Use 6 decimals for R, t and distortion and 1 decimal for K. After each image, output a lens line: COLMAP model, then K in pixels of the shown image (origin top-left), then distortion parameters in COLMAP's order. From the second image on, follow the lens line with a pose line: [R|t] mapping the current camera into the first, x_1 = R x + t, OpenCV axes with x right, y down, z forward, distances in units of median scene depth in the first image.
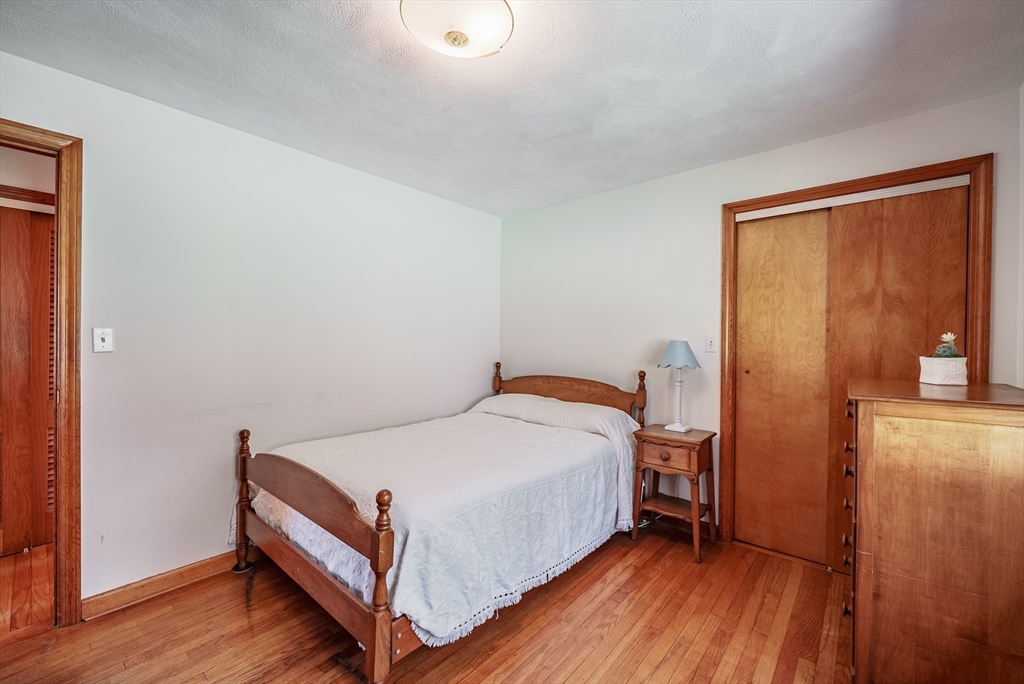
lens RADIAL K [[422.5, 0, 510.1], [0, 422.5, 338.2], [0, 0, 1]] dist [-0.000616, -0.000146]
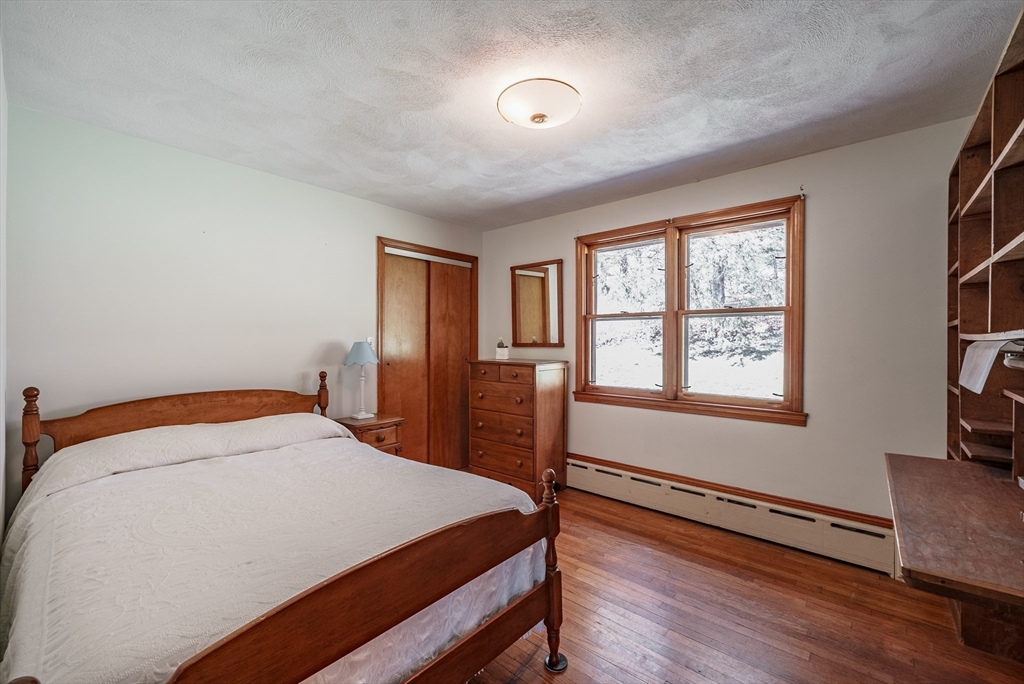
lens RADIAL K [[422.5, 0, 510.1], [0, 422.5, 338.2], [0, 0, 1]] dist [-0.000616, -0.000146]
pose [[-0.005962, 0.001163, 0.999982, -0.875608], [0.003722, 0.999992, -0.001141, -0.001341], [-0.999975, 0.003715, -0.005966, 0.664616]]
